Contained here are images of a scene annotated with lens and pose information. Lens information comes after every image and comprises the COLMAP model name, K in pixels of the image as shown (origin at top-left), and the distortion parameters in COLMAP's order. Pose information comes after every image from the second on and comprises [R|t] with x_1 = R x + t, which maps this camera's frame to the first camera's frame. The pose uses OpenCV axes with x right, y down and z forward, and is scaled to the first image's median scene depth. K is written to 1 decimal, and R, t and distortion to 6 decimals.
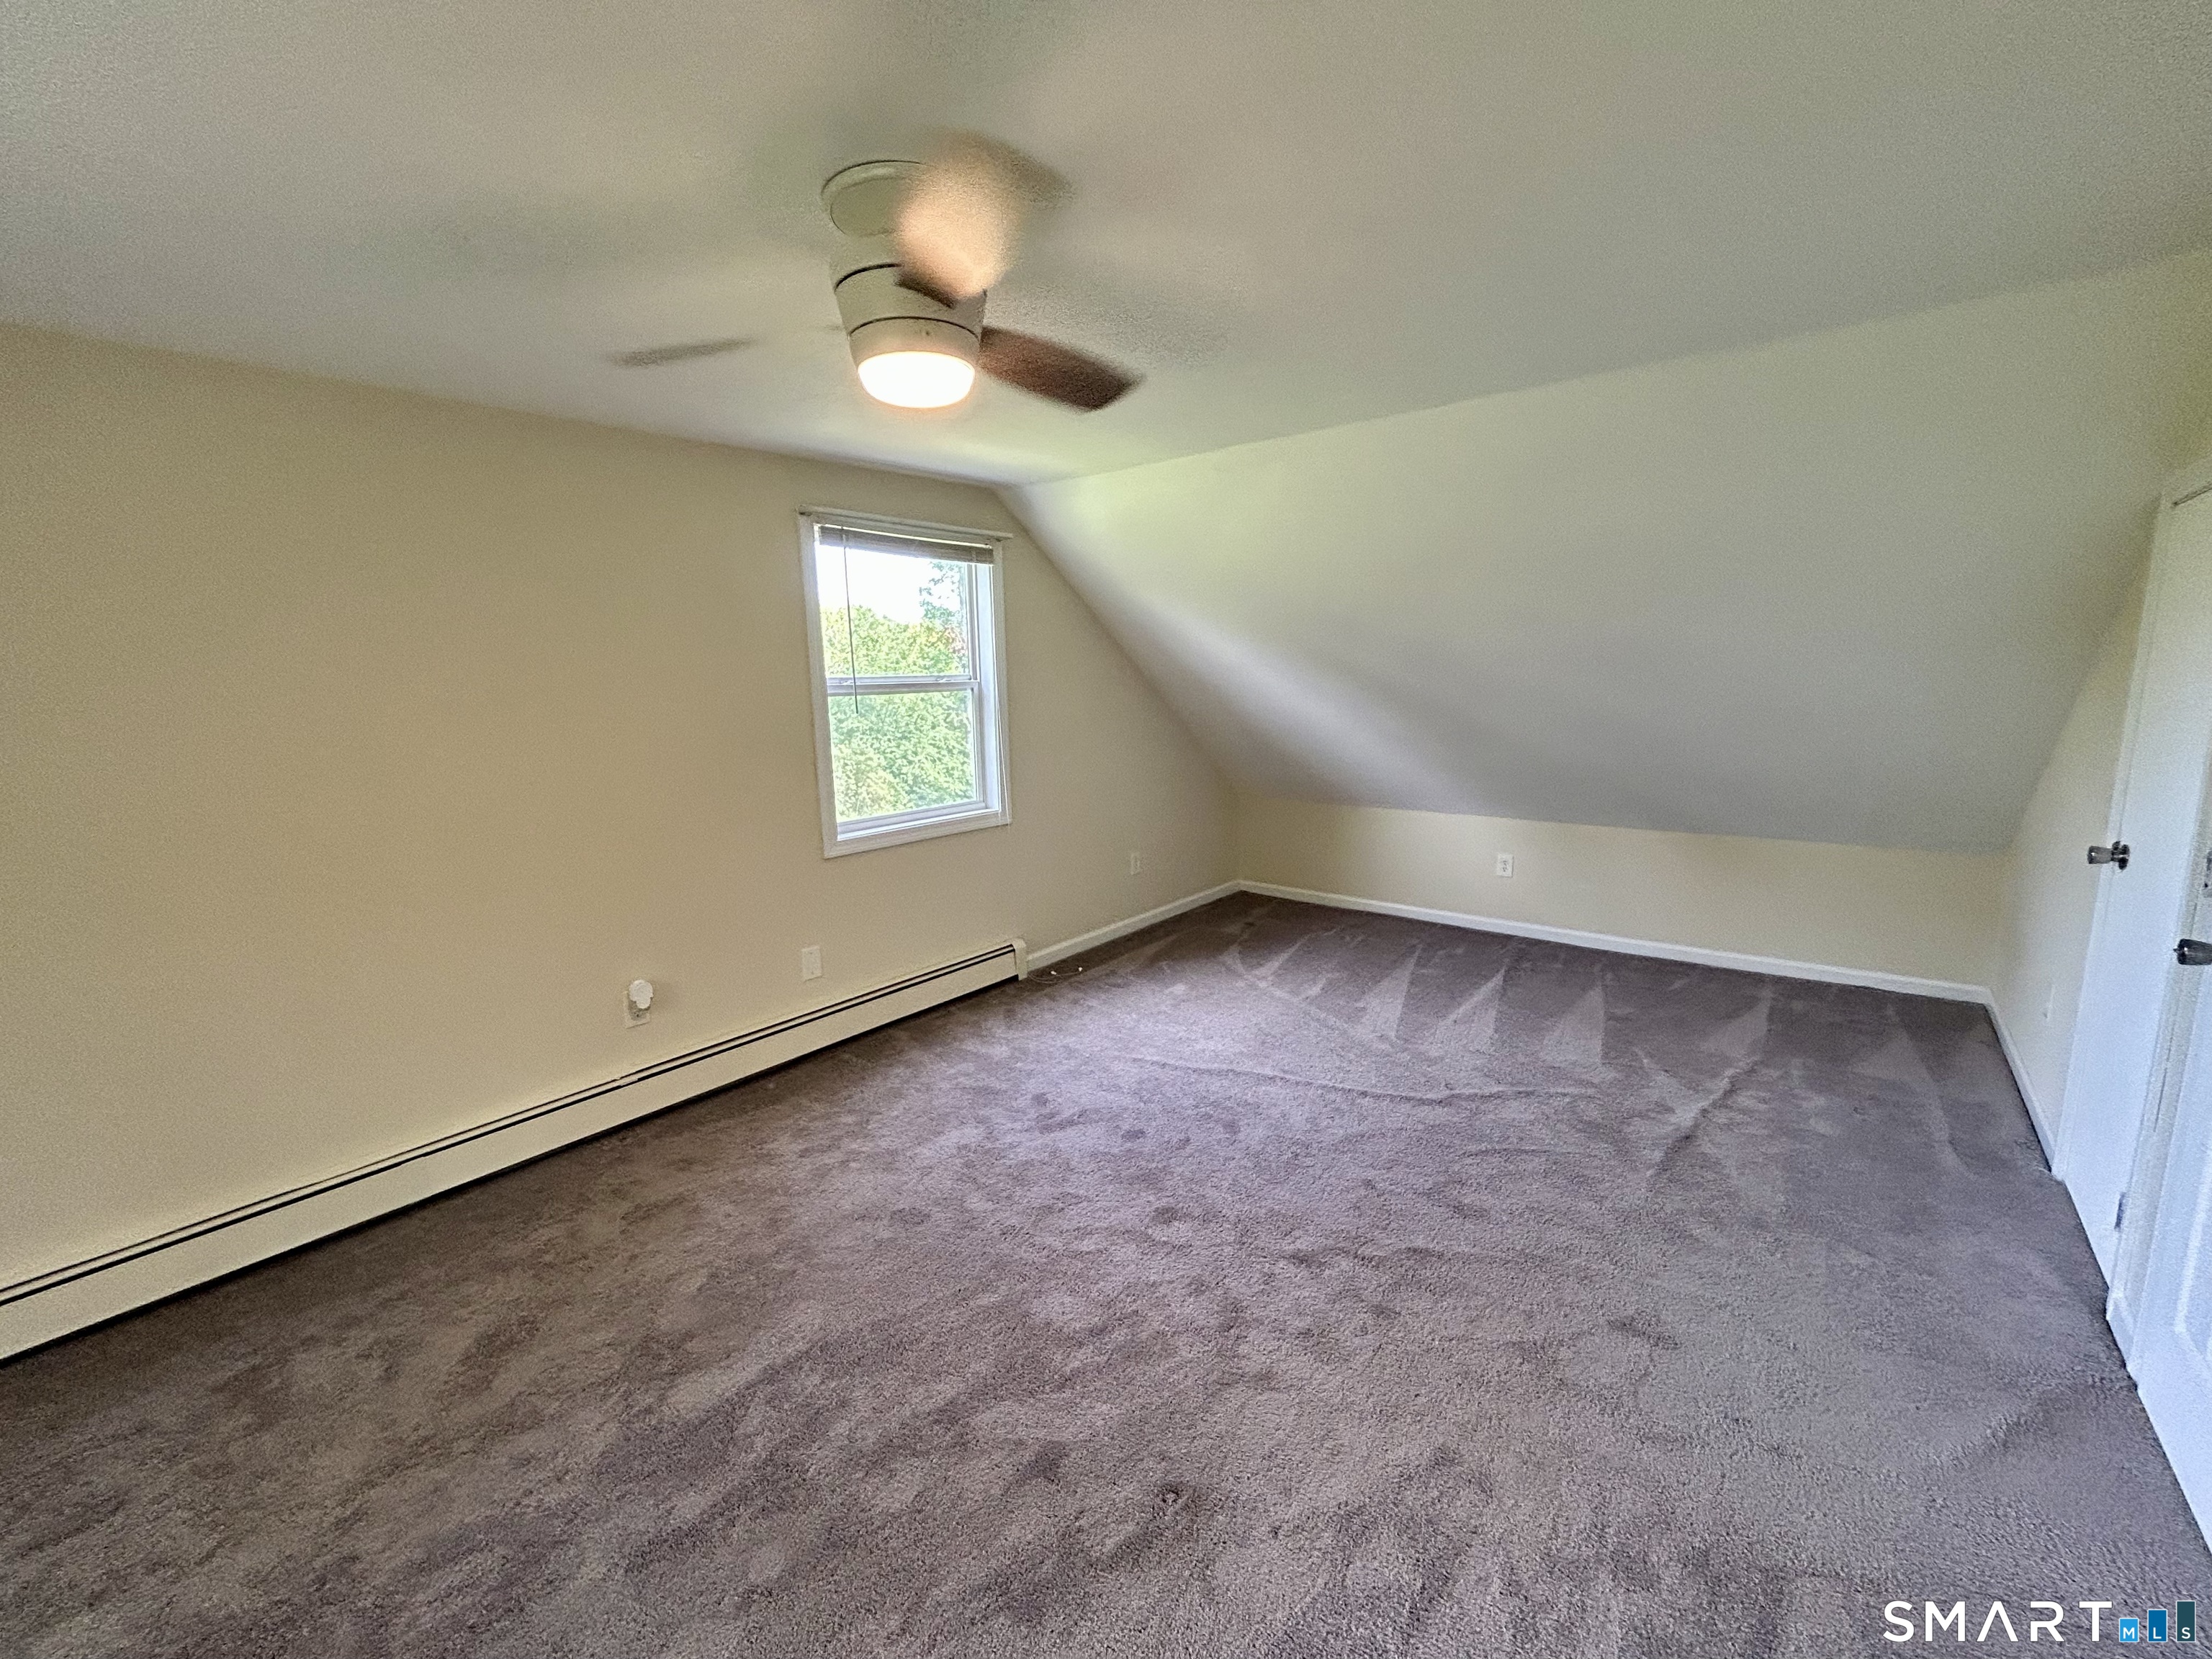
lens RADIAL K [[895.8, 0, 1103.8], [0, 895.8, 845.3], [0, 0, 1]] dist [0.001914, 0.000157]
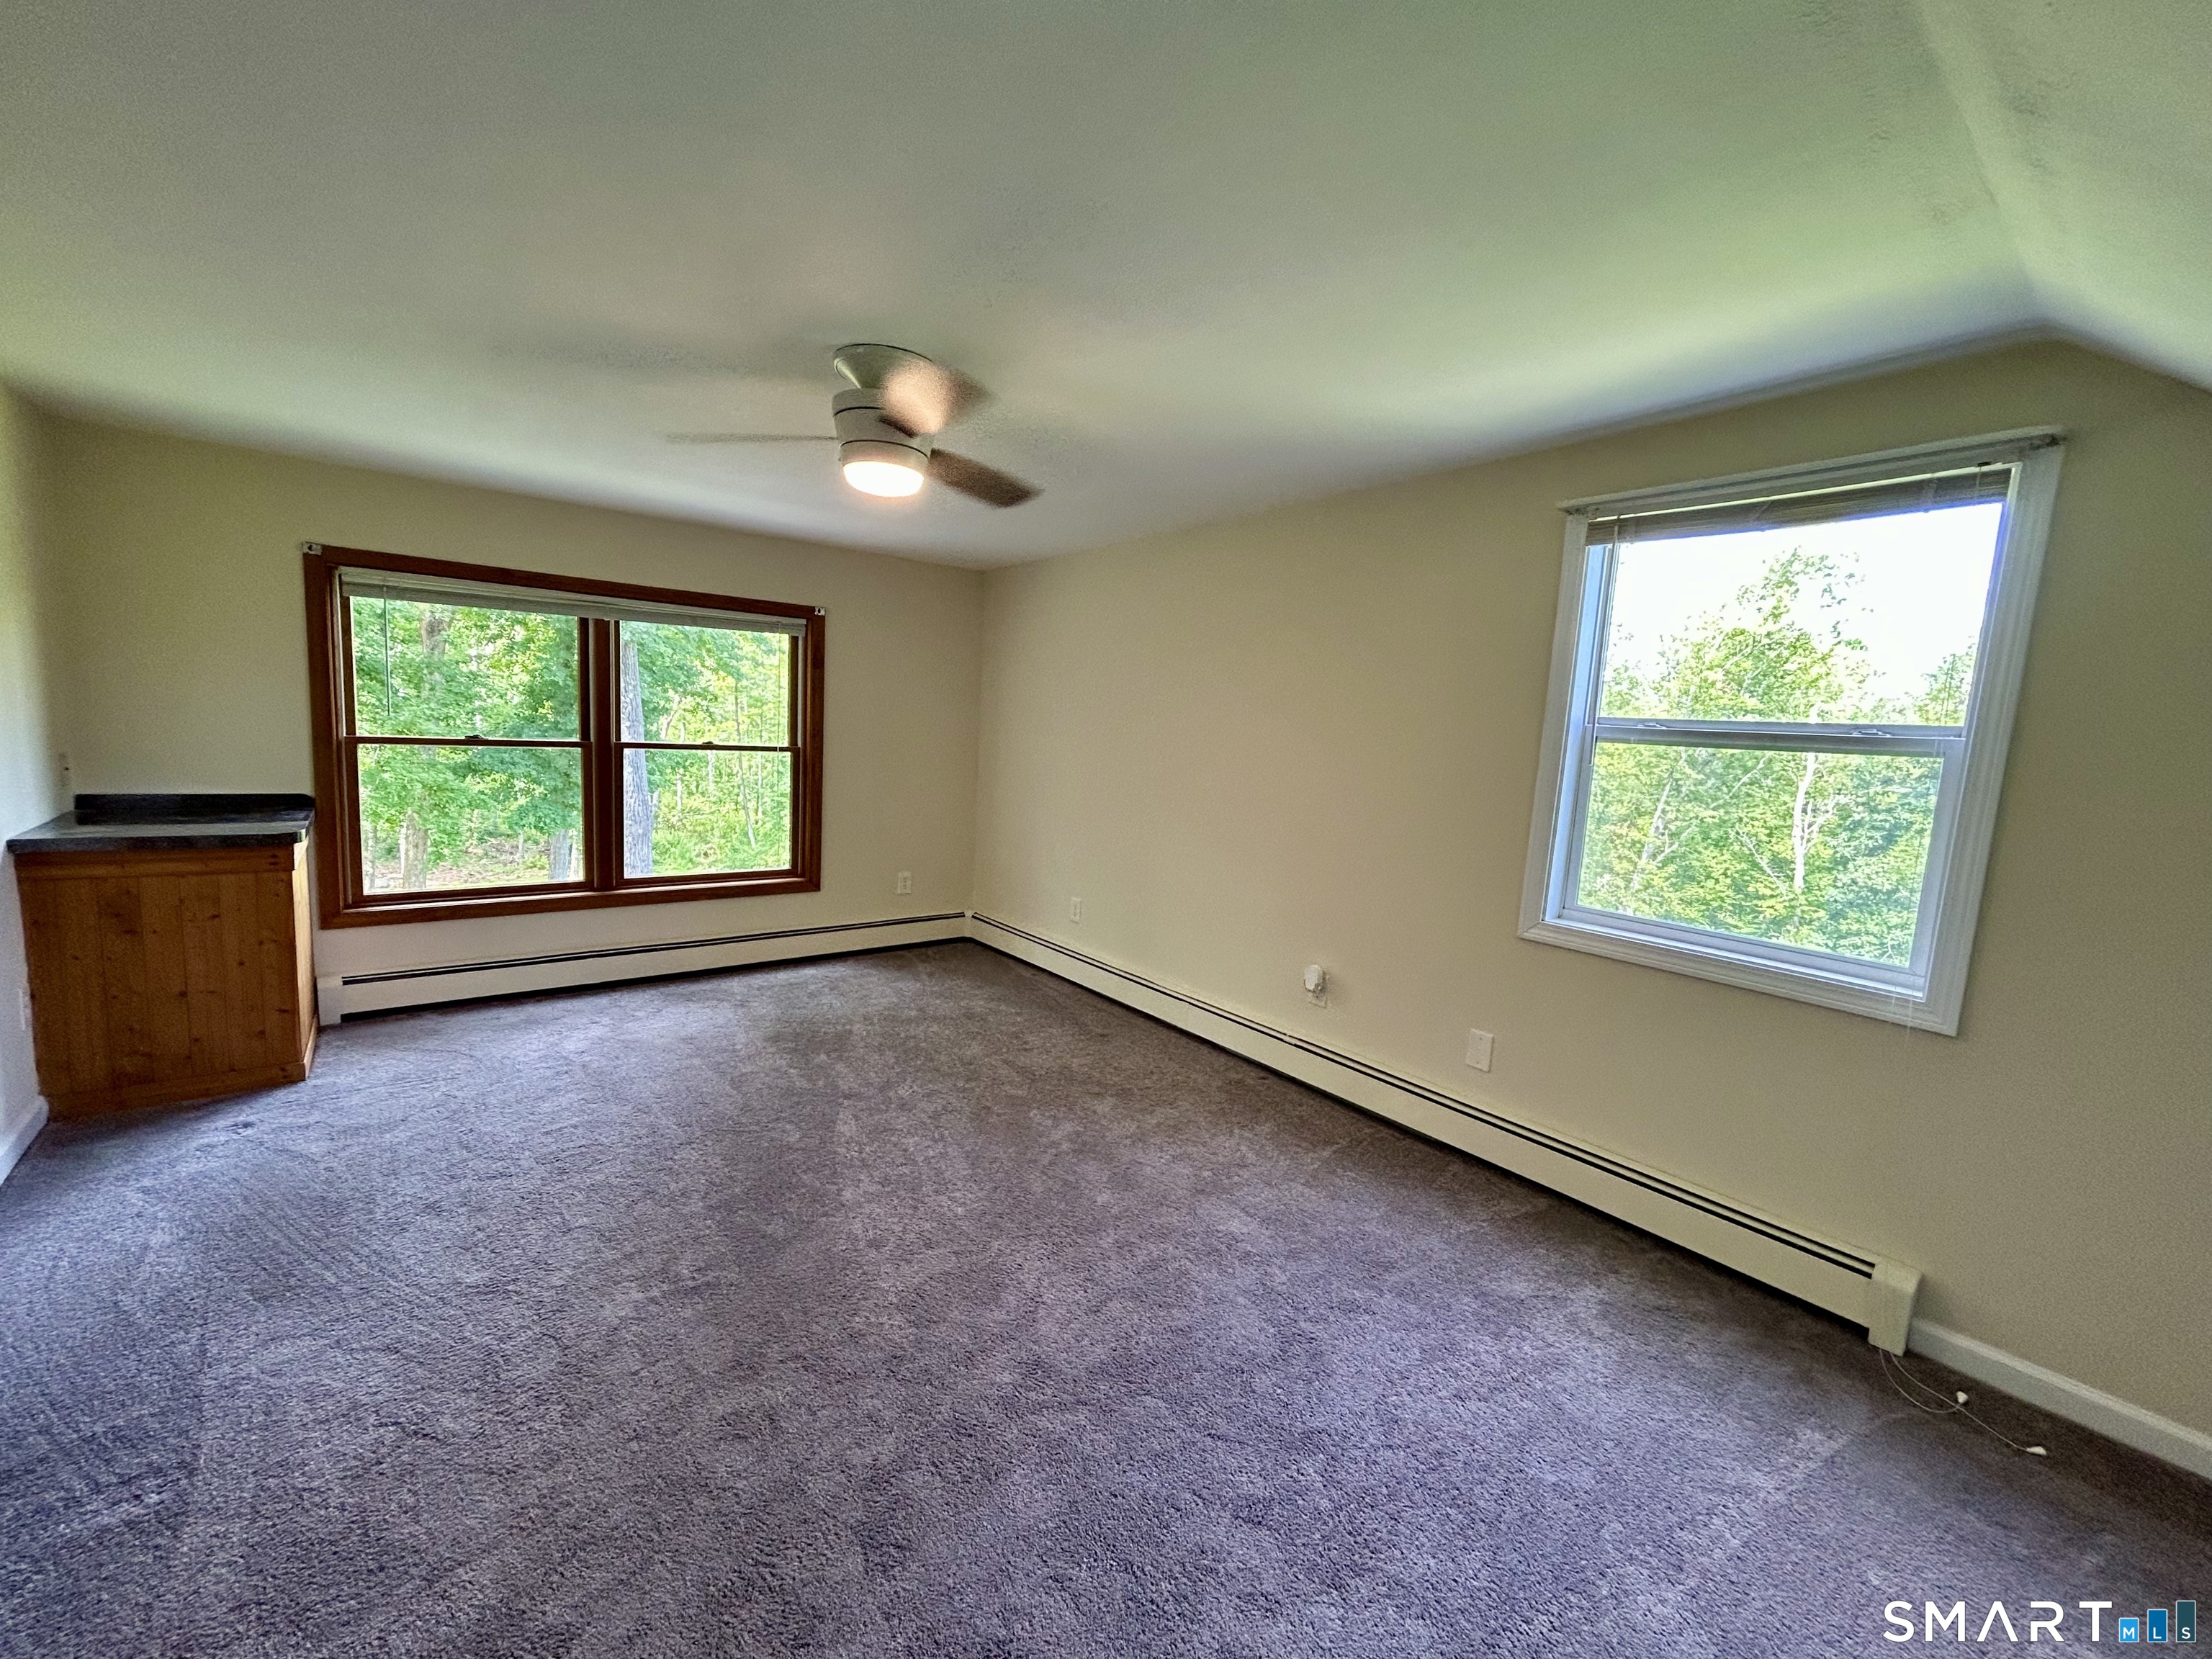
lens RADIAL K [[895.8, 0, 1113.9], [0, 895.8, 829.4], [0, 0, 1]] dist [0.001914, 0.000157]
pose [[-0.213418, 0.129805, -0.968299, 0.525887], [-0.225774, 0.957751, 0.178153, -0.136486], [0.950515, 0.256638, -0.175095, 0.751696]]
